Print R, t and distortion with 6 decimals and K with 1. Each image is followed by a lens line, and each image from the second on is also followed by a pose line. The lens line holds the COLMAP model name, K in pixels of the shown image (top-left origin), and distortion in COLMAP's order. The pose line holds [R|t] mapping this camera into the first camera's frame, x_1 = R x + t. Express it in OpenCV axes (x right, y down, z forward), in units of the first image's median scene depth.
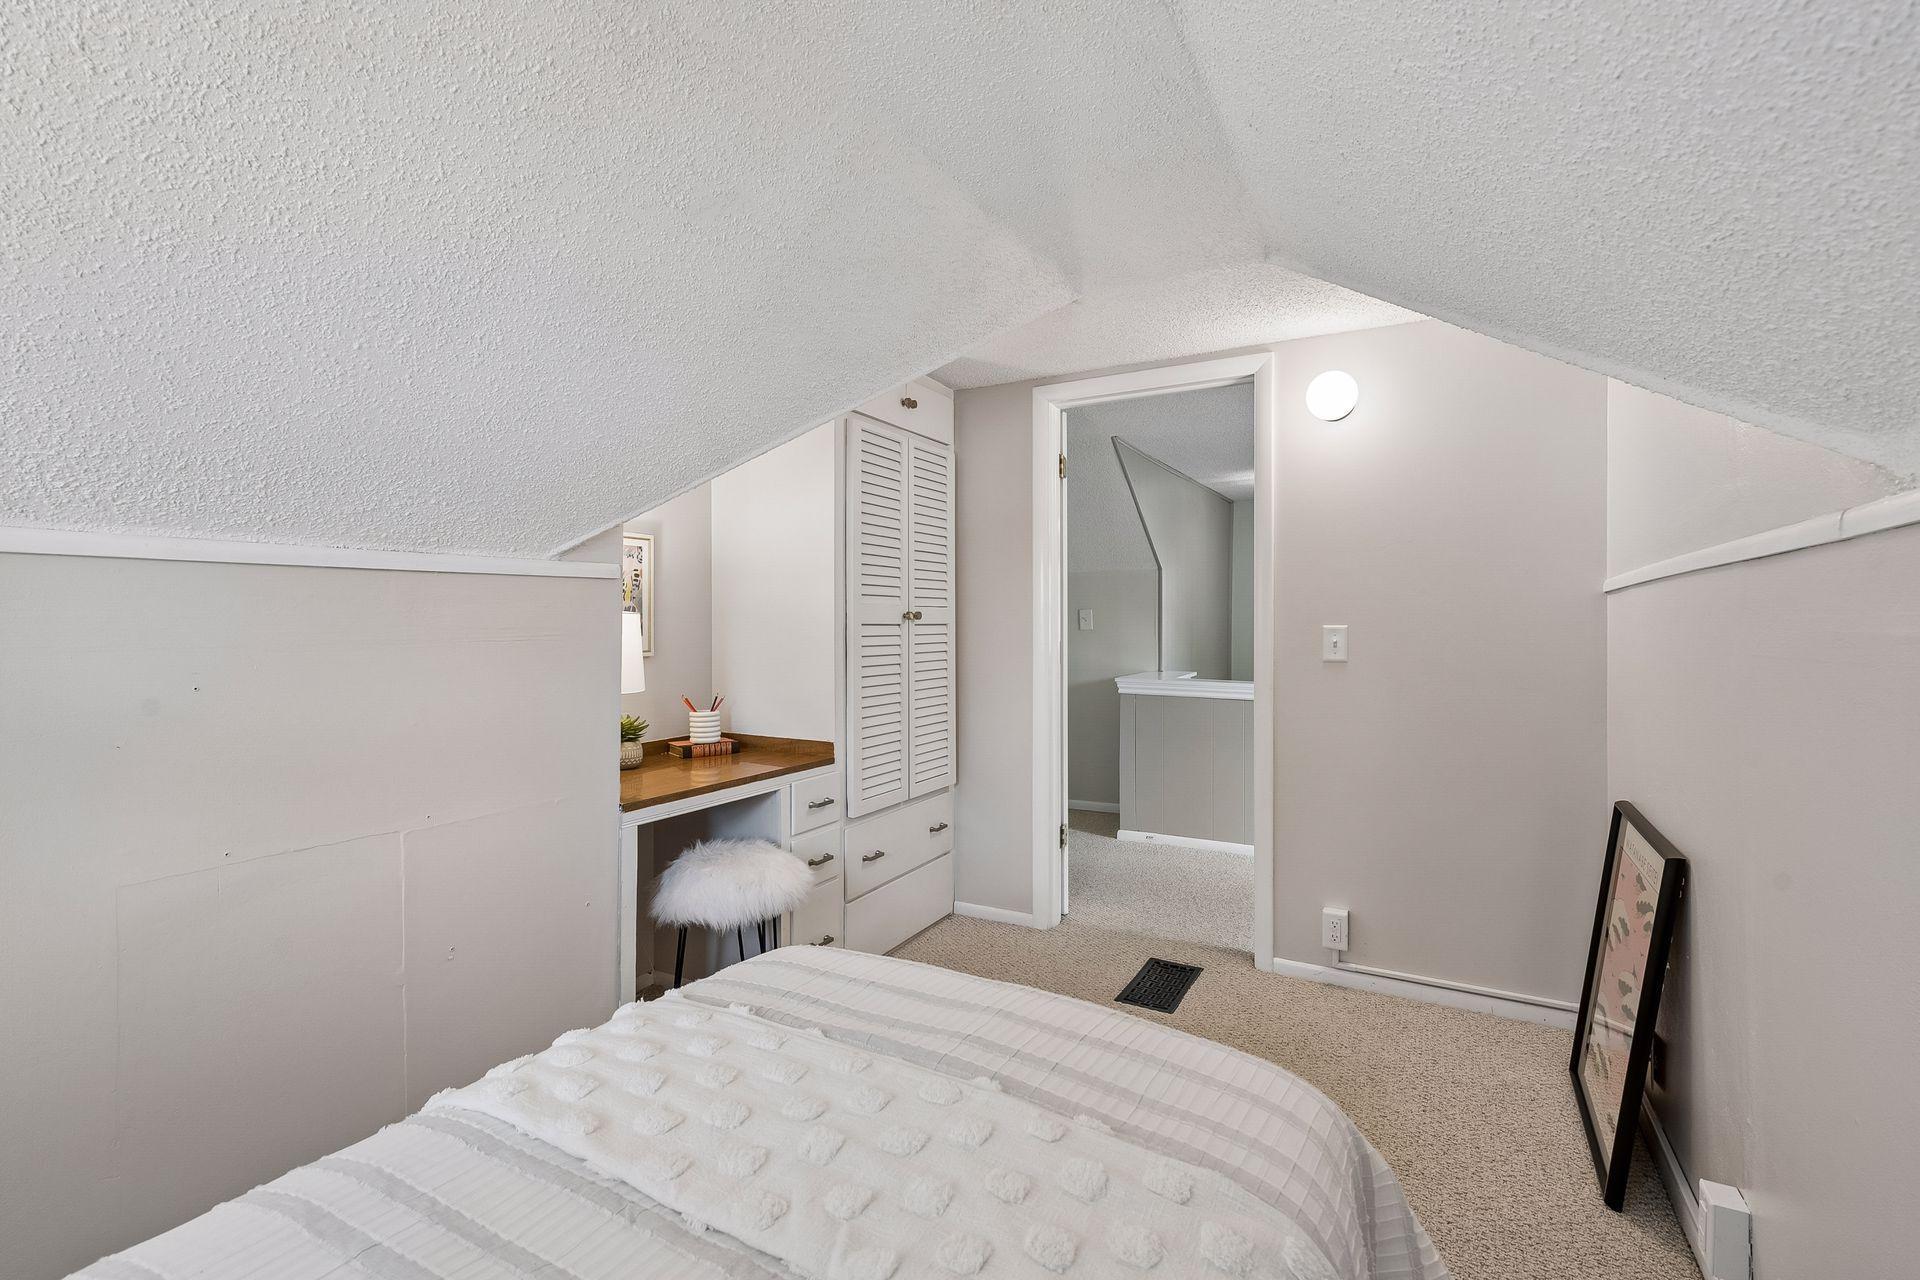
lens RADIAL K [[859.3, 0, 956.7], [0, 859.3, 619.4], [0, 0, 1]] dist [0.000059, -0.000634]
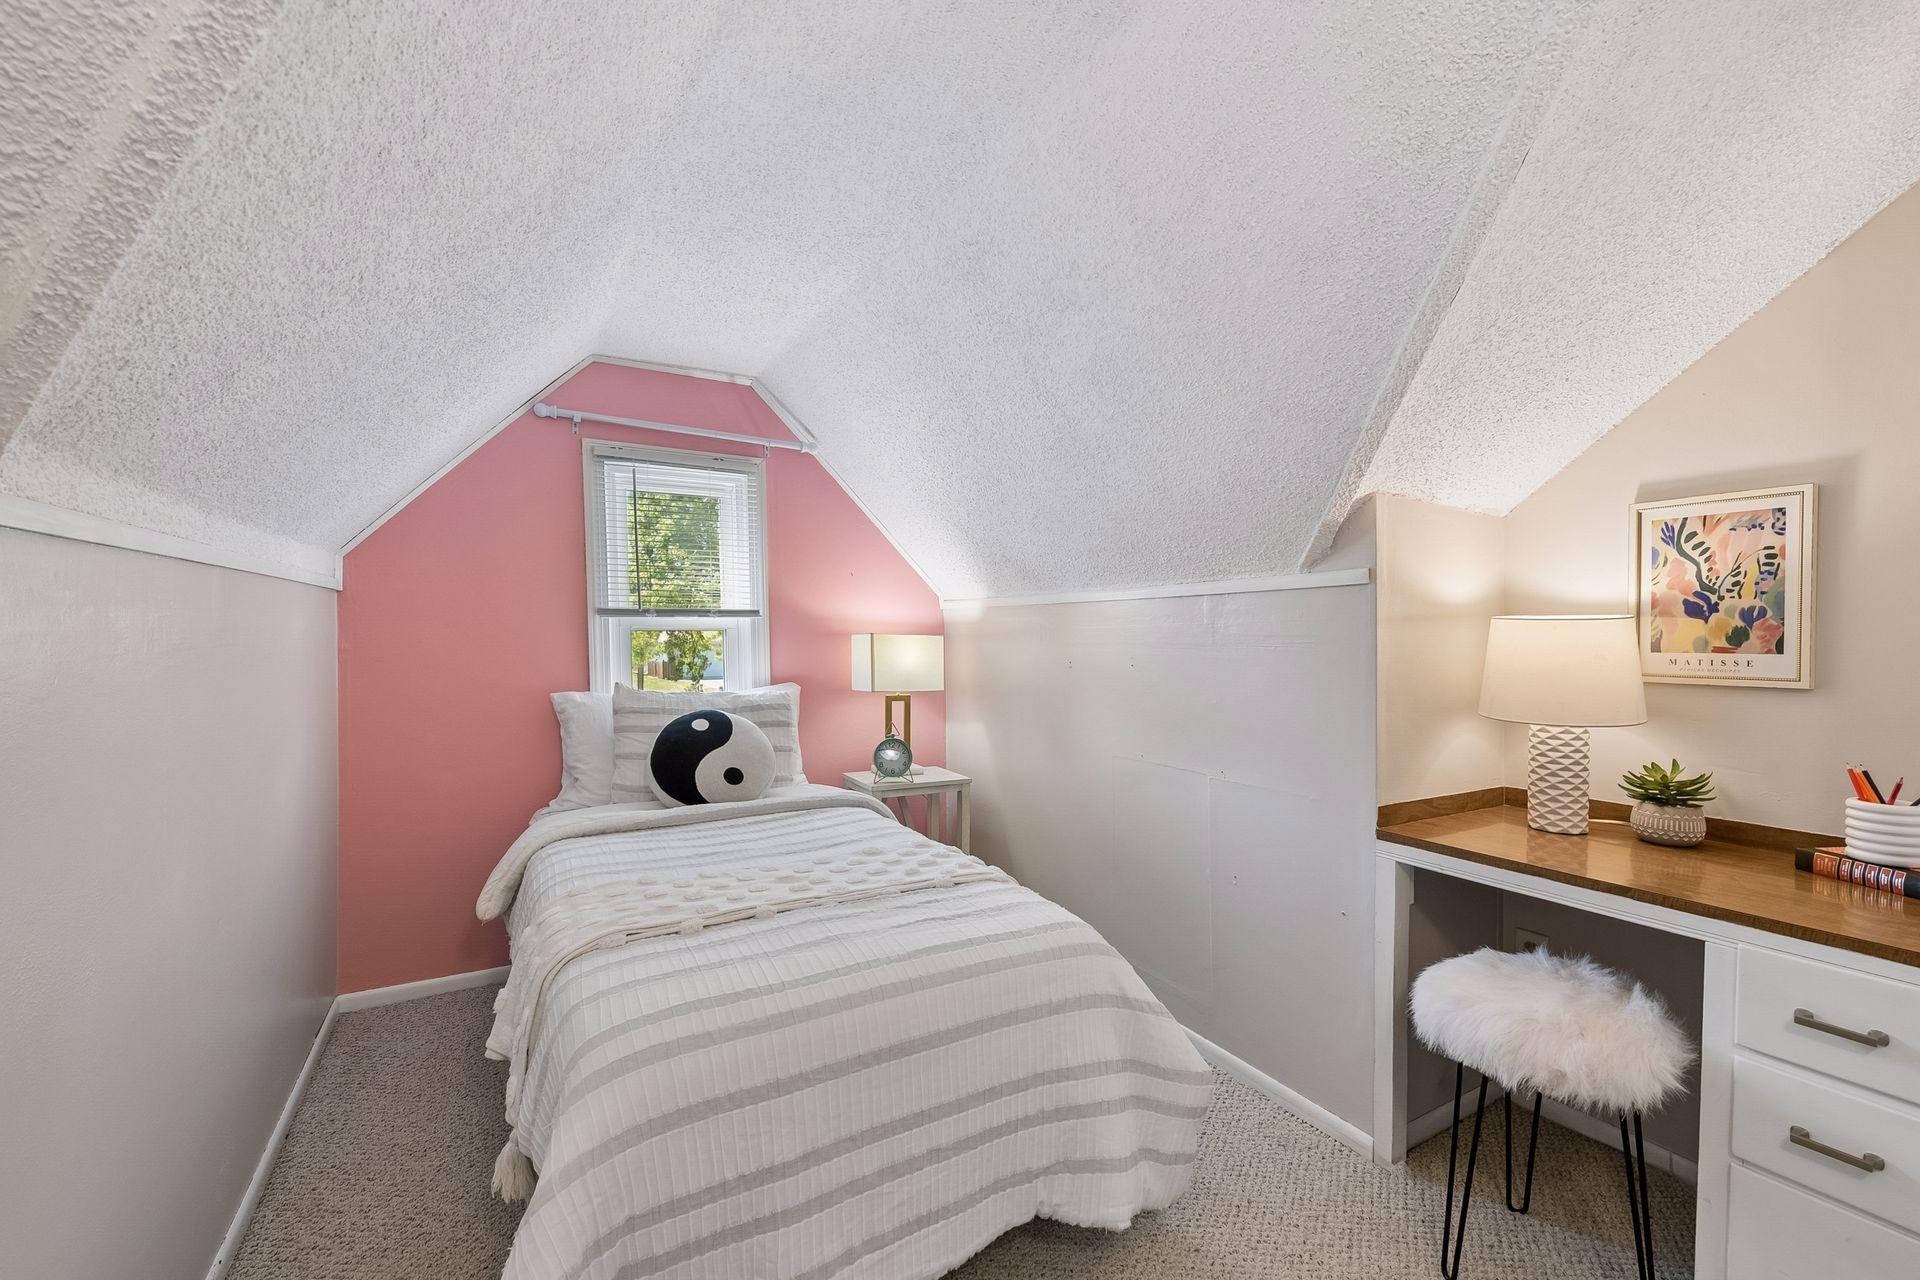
lens RADIAL K [[859.3, 0, 956.7], [0, 859.3, 619.4], [0, 0, 1]] dist [0.000059, -0.000634]
pose [[-0.469234, 0.000661, -0.883074, 0.466976], [-0.007363, 0.999962, 0.004661, -0.004170], [0.883043, 0.008689, -0.469211, 0.789309]]
